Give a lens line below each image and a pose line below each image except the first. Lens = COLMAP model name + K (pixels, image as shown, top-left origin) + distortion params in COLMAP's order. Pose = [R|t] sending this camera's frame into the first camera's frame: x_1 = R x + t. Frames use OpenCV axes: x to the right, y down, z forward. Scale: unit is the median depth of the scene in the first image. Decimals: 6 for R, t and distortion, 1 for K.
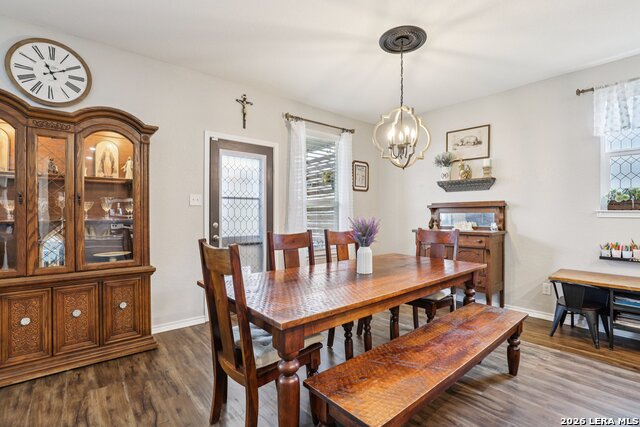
lens RADIAL K [[297.4, 0, 325.2], [0, 297.4, 214.1], [0, 0, 1]] dist [-0.040555, 0.007552]
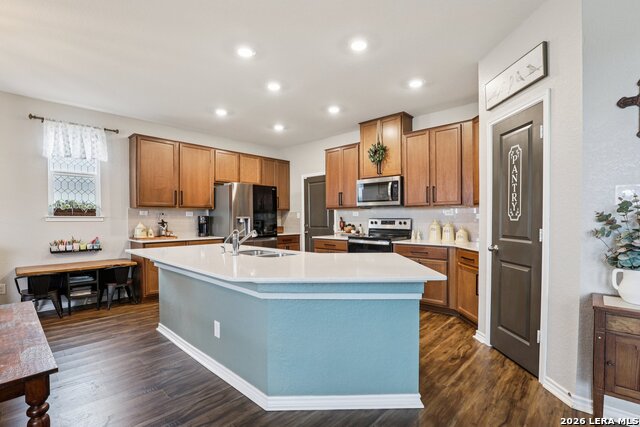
lens RADIAL K [[300.6, 0, 320.6], [0, 300.6, 224.0], [0, 0, 1]] dist [-0.028099, 0.000954]
pose [[-0.107358, -0.023327, 0.993947, -0.512321], [0.004824, 0.999701, 0.023983, -0.002831], [-0.994209, 0.007370, -0.107214, -0.064758]]
